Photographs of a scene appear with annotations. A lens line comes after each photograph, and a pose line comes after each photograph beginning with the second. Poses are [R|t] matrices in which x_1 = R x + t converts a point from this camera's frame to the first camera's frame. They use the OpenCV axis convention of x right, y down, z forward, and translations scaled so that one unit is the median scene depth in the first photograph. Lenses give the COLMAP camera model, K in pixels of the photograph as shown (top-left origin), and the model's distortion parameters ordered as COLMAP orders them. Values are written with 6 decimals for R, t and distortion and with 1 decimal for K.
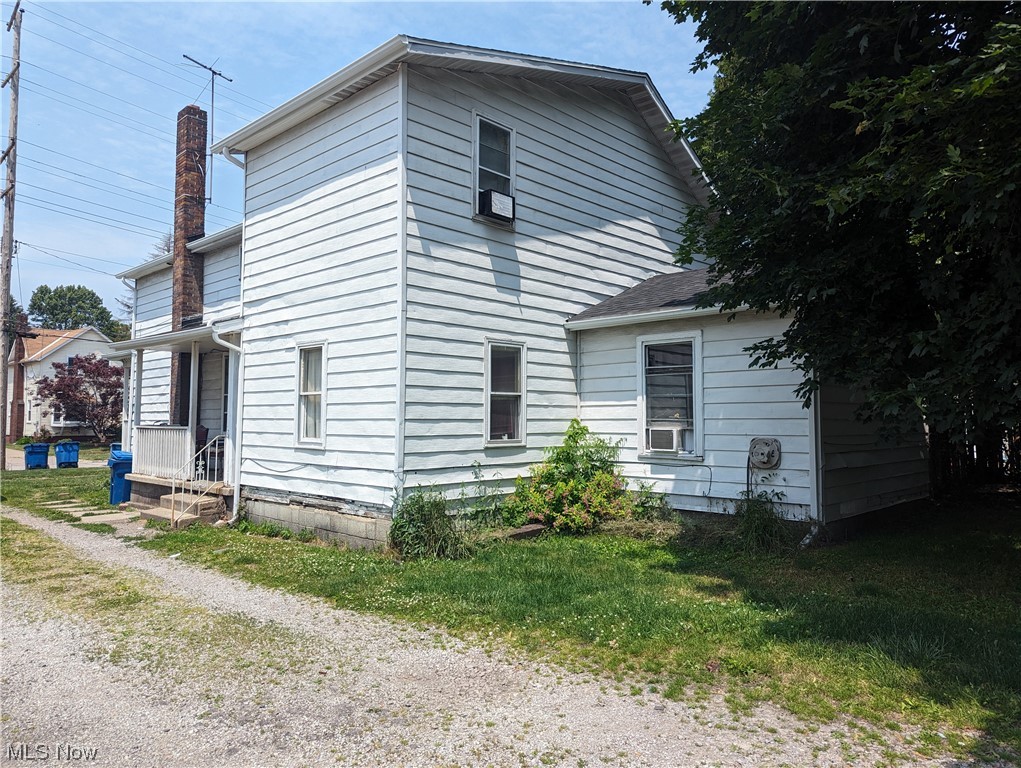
lens RADIAL K [[684.0, 0, 510.5], [0, 684.0, 384.0], [0, 0, 1]] dist [0.044240, -0.036873]
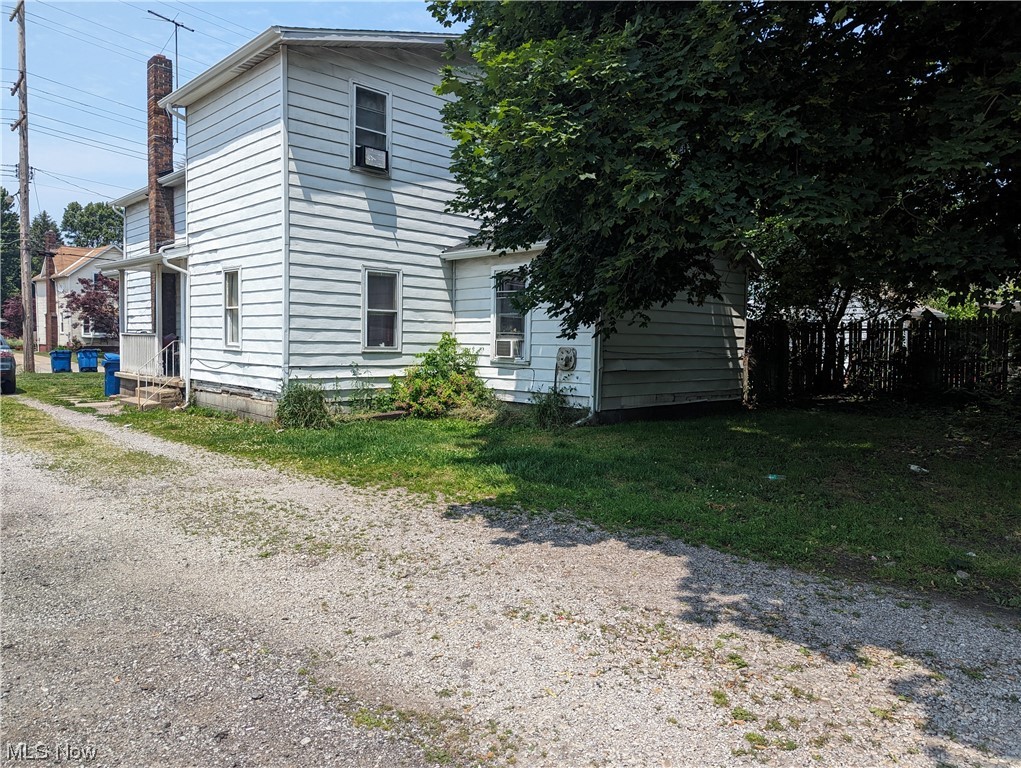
lens RADIAL K [[684.0, 0, 510.5], [0, 684.0, 384.0], [0, 0, 1]] dist [0.044240, -0.036873]
pose [[0.998732, 0.019726, -0.046311, 0.284239], [-0.014331, 0.993371, 0.114057, 0.001066], [0.048253, -0.113248, 0.992394, -0.264026]]
